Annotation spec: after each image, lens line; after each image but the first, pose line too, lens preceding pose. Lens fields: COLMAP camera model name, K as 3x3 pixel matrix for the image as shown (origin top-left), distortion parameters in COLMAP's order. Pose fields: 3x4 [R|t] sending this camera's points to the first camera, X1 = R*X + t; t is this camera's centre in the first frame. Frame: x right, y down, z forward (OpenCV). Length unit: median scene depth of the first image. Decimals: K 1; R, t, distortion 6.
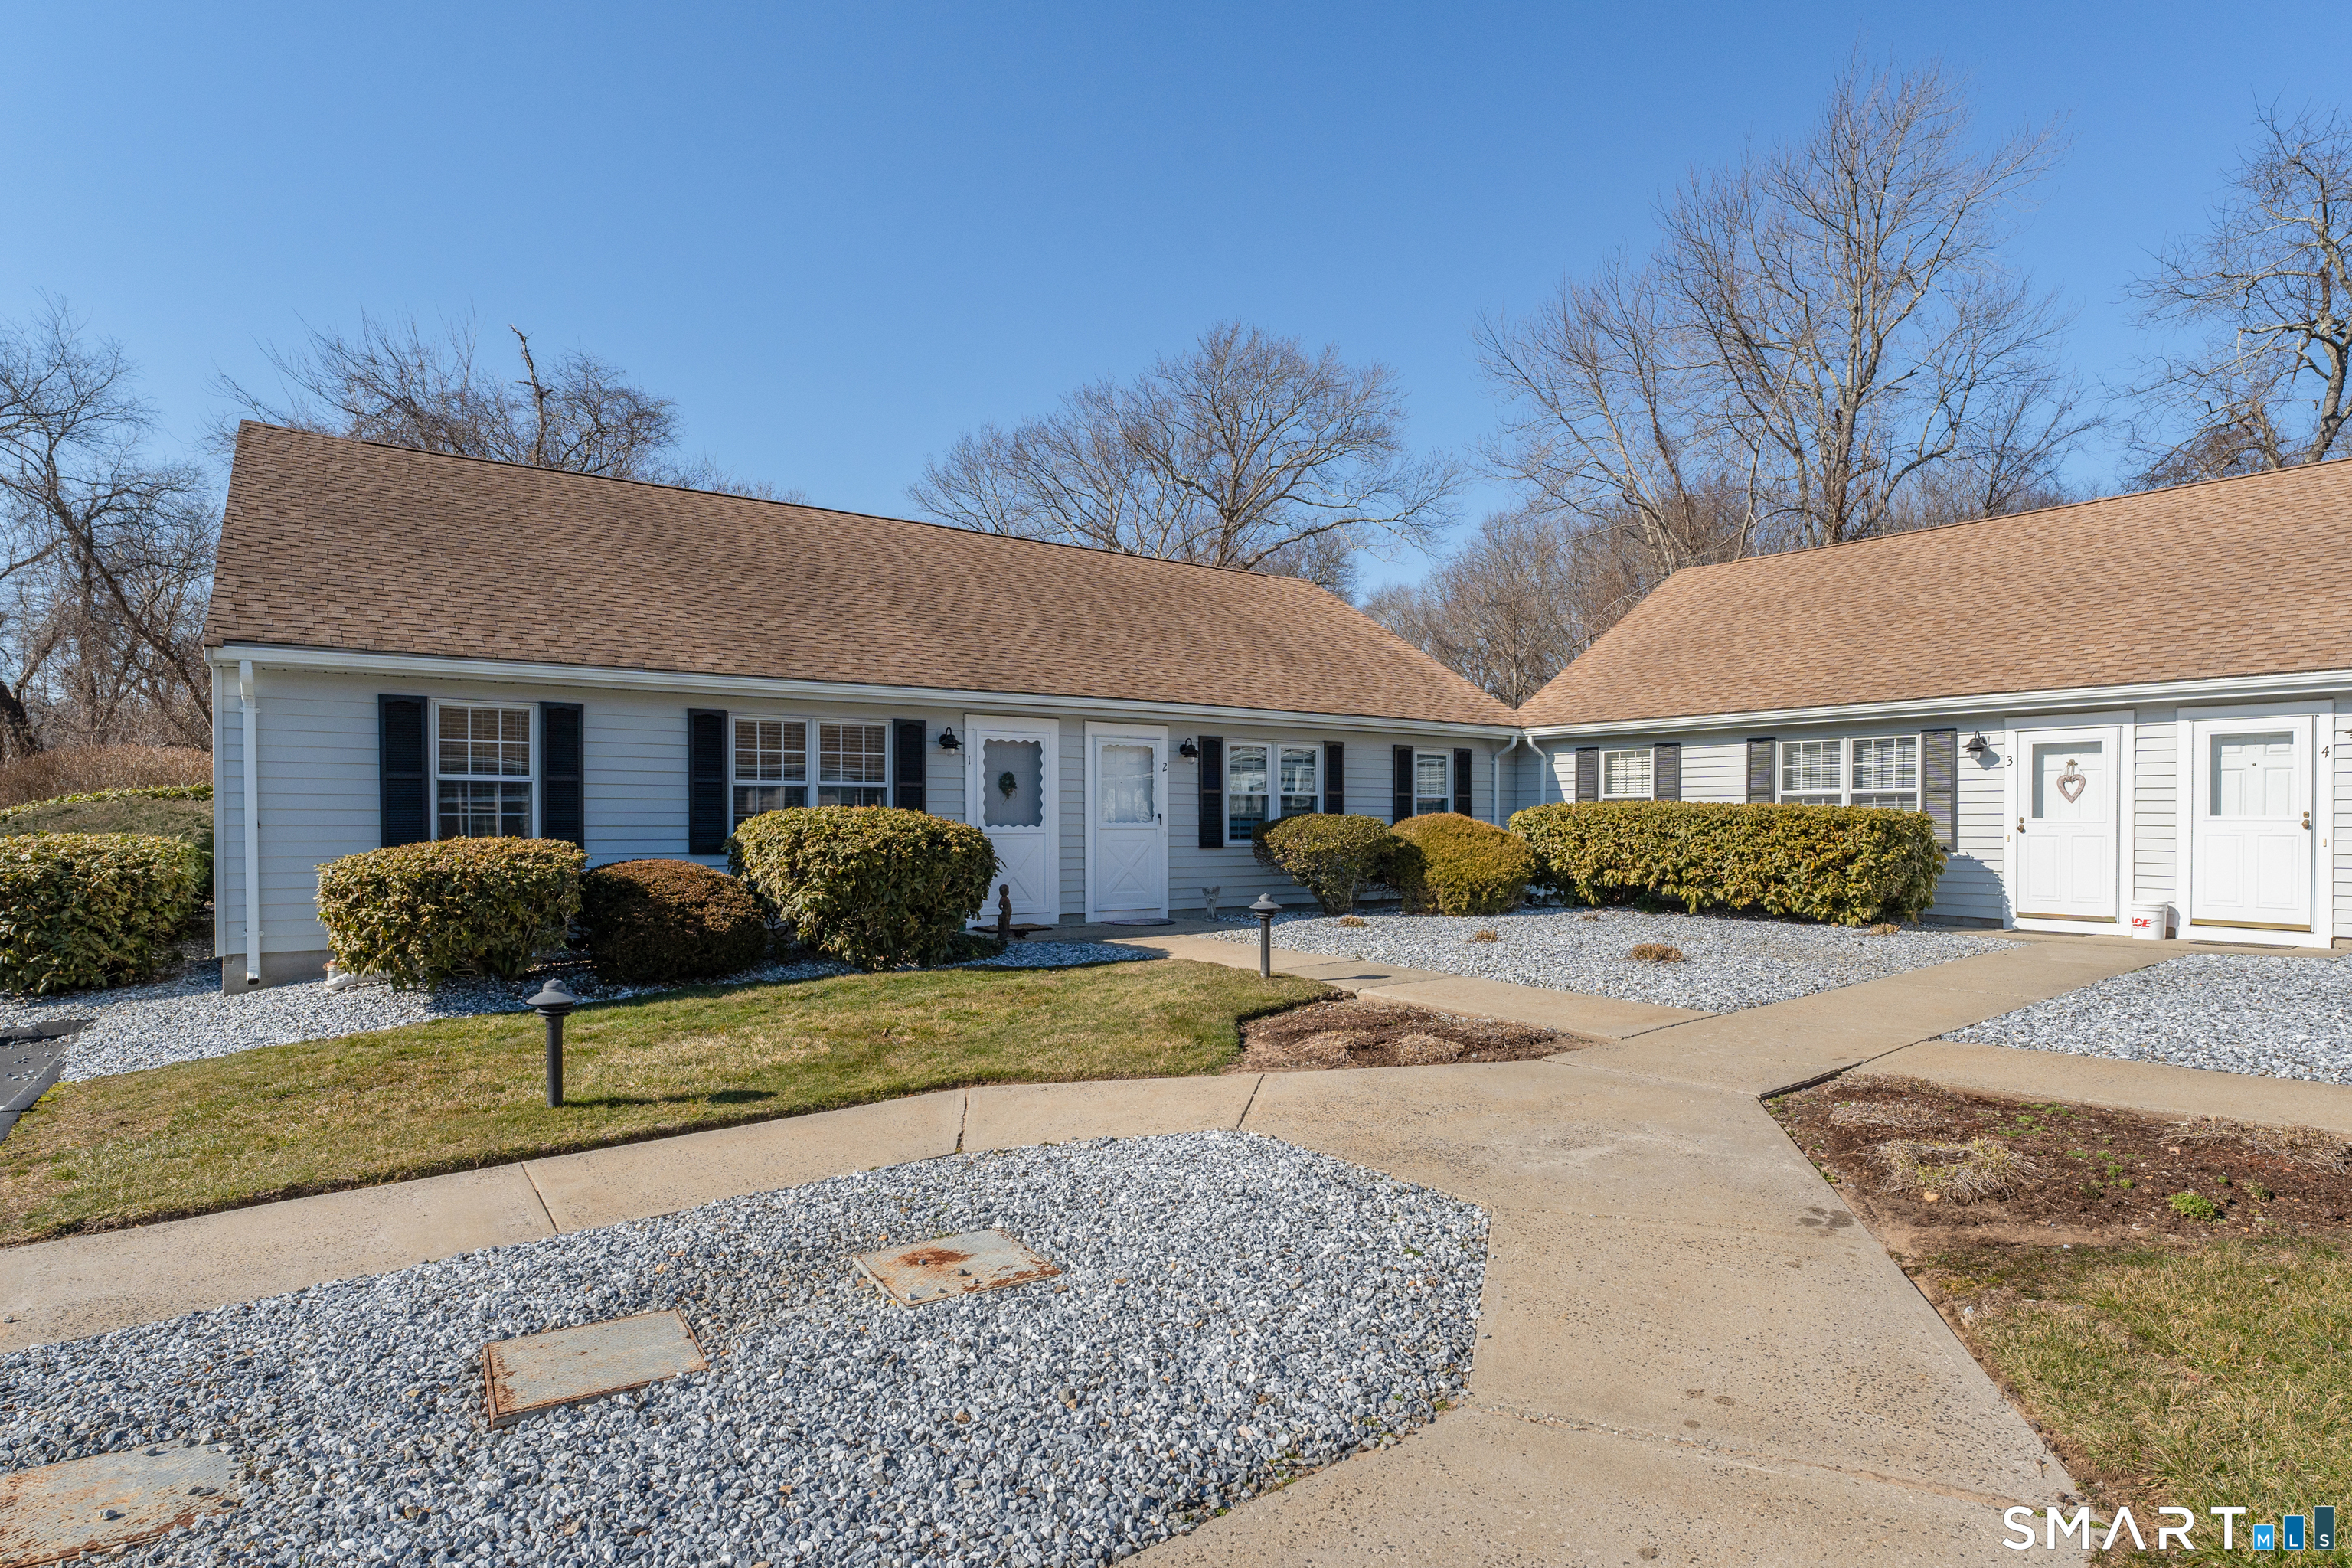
lens RADIAL K [[1106.8, 0, 1165.4], [0, 1106.8, 786.3], [0, 0, 1]] dist [-0.002241, -0.000062]
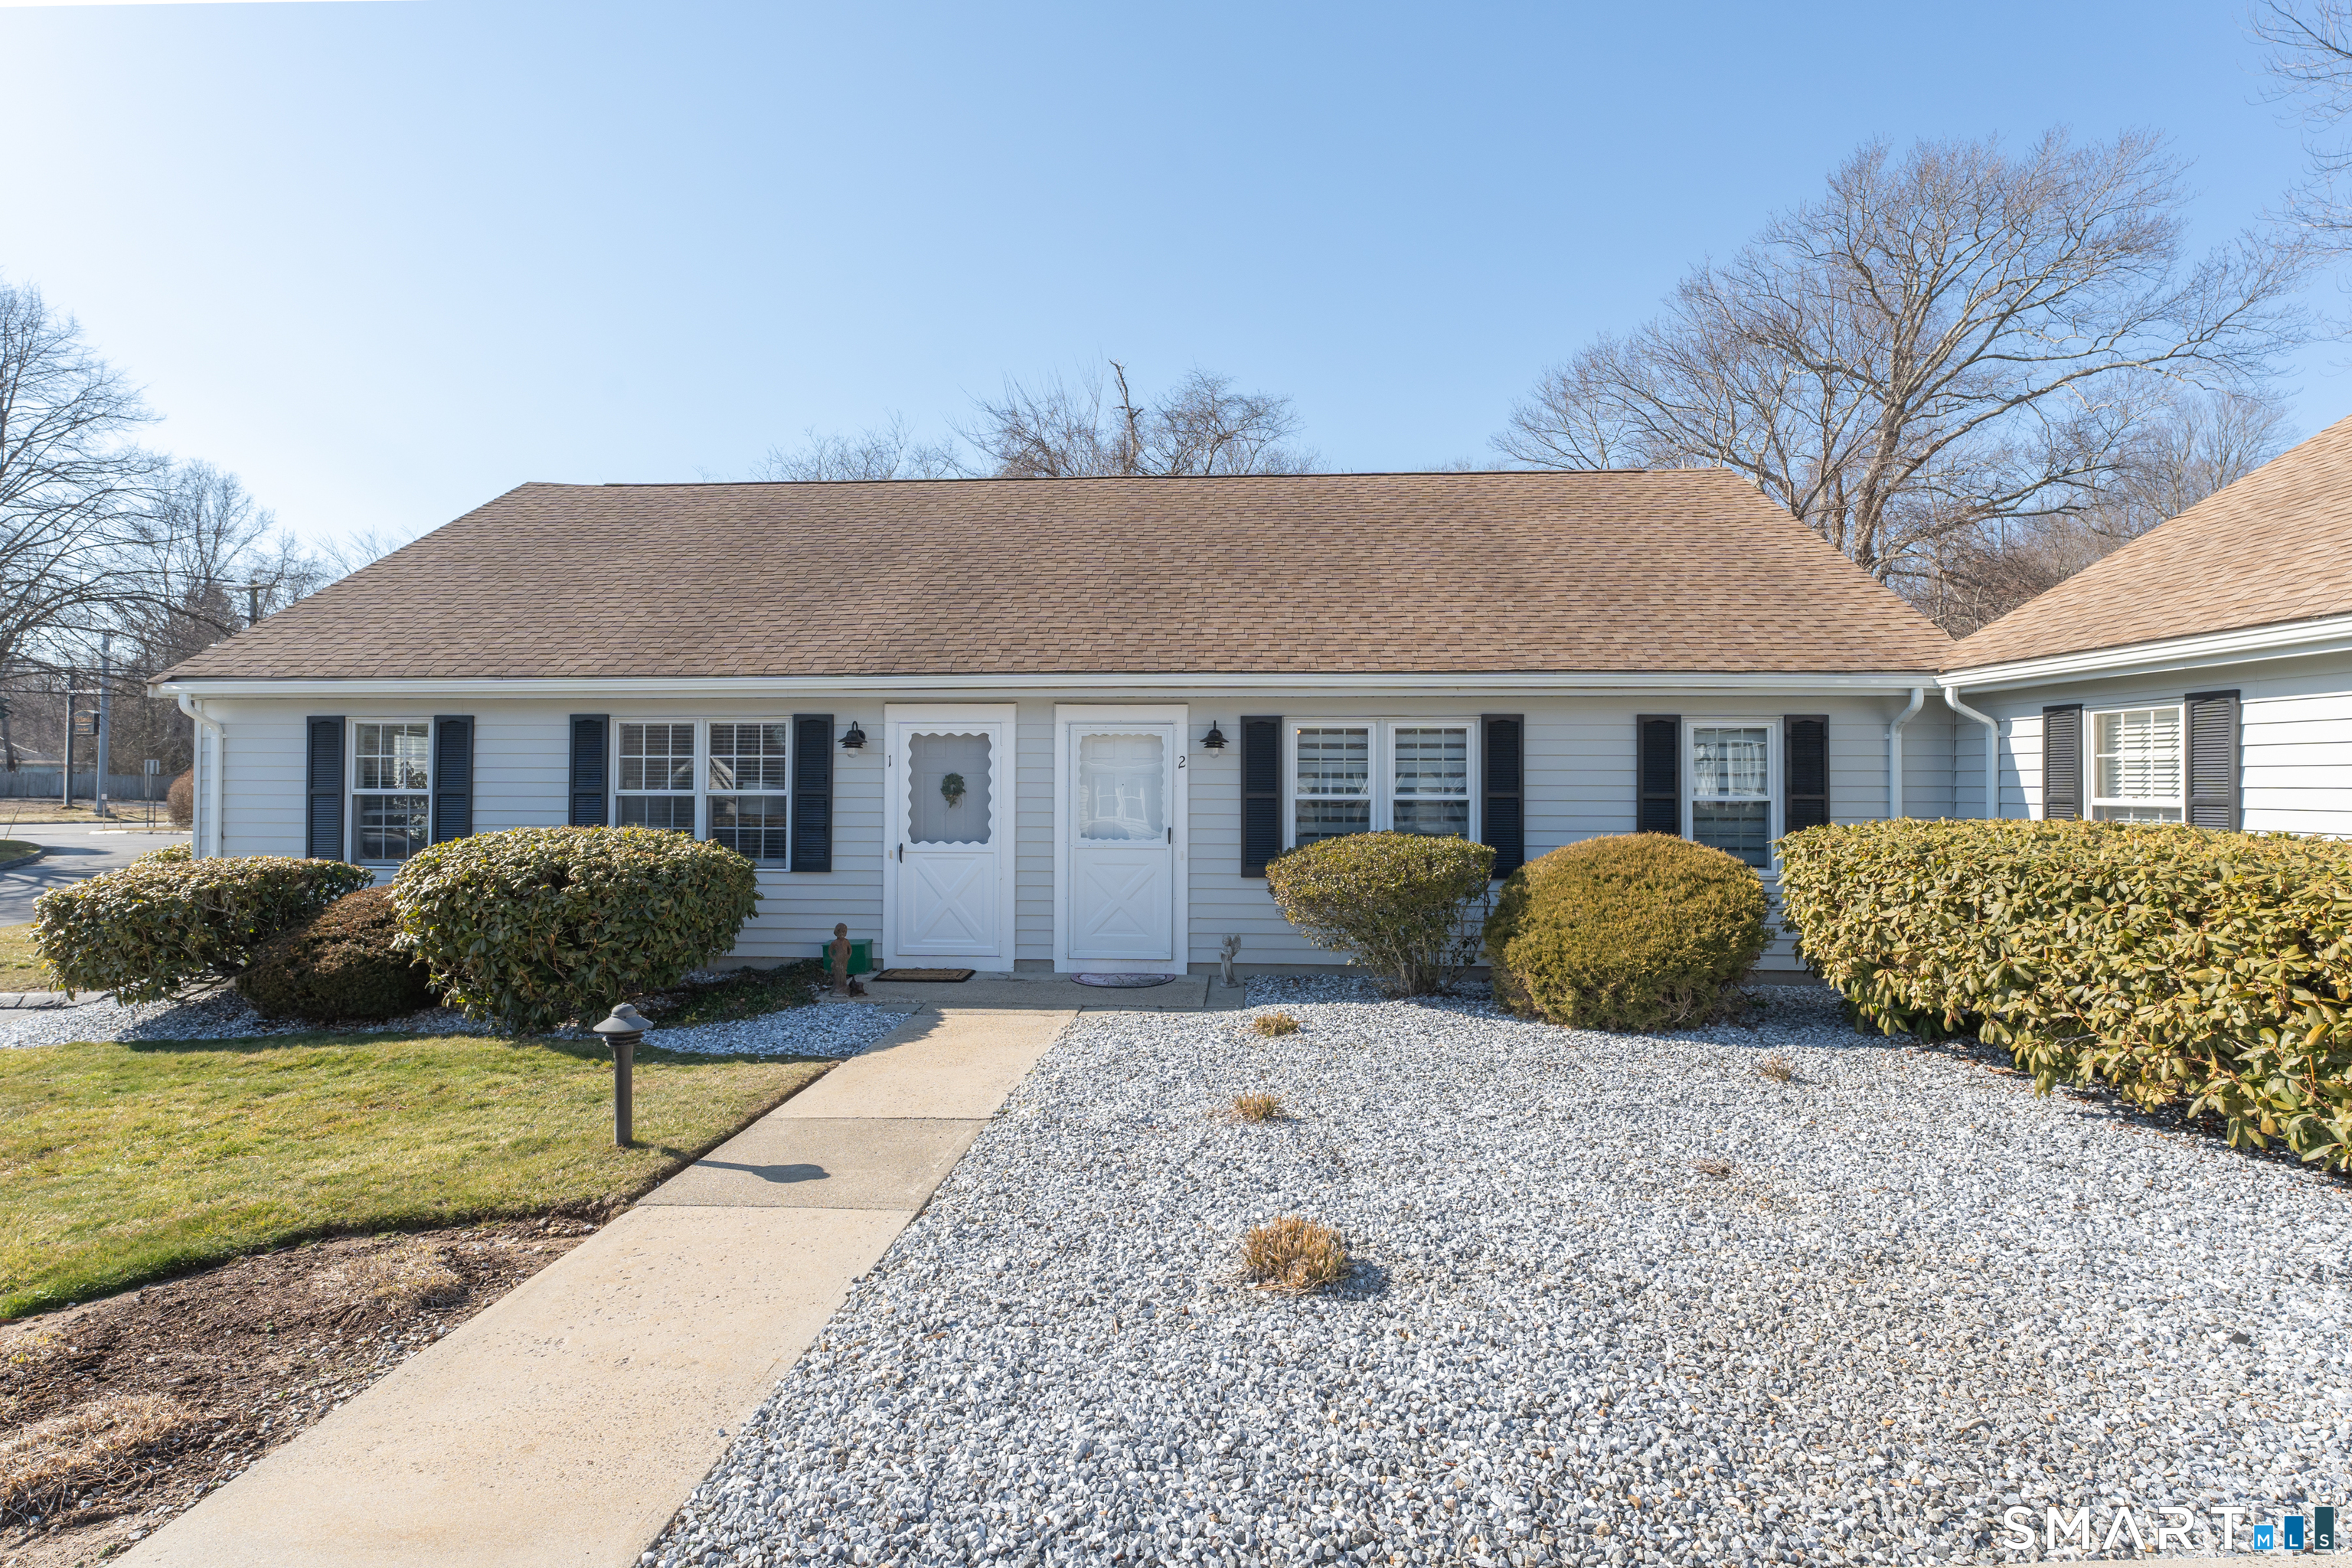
lens RADIAL K [[1113.6, 0, 1177.5], [0, 1113.6, 746.9], [0, 0, 1]] dist [-0.001921, -0.000168]
pose [[0.813819, -0.018169, -0.580834, 0.419923], [0.014342, 0.999835, -0.011180, -0.019465], [0.580941, 0.000768, 0.813945, 0.416343]]
